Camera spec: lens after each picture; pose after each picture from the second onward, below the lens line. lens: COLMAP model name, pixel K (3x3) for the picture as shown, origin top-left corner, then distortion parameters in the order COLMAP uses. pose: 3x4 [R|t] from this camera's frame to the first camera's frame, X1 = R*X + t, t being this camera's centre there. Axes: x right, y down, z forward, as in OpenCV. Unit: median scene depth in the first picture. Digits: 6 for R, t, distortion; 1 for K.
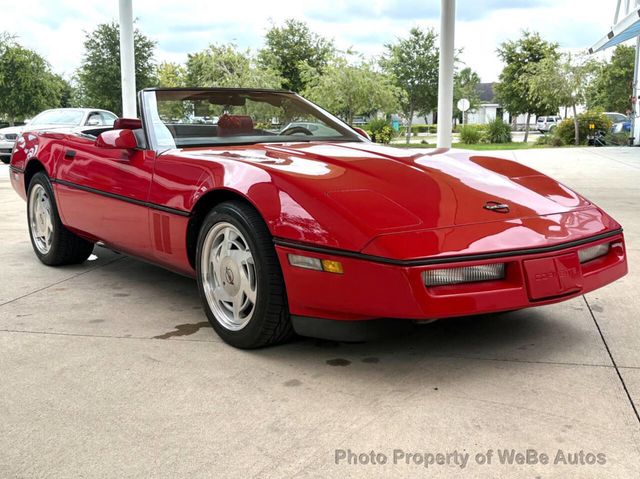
lens RADIAL K [[790.3, 0, 320.0], [0, 790.3, 239.5], [0, 0, 1]] dist [0.153487, -0.408033]
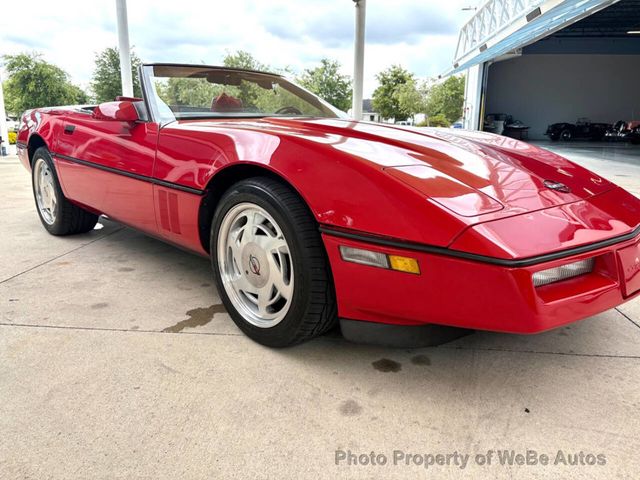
lens RADIAL K [[507.6, 0, 320.8], [0, 507.6, 239.5], [0, 0, 1]] dist [0.026723, -0.000333]
pose [[0.992811, -0.010124, 0.119260, -0.086436], [0.000659, 0.996864, 0.079137, -0.020310], [-0.119687, -0.078489, 0.989704, 0.356693]]
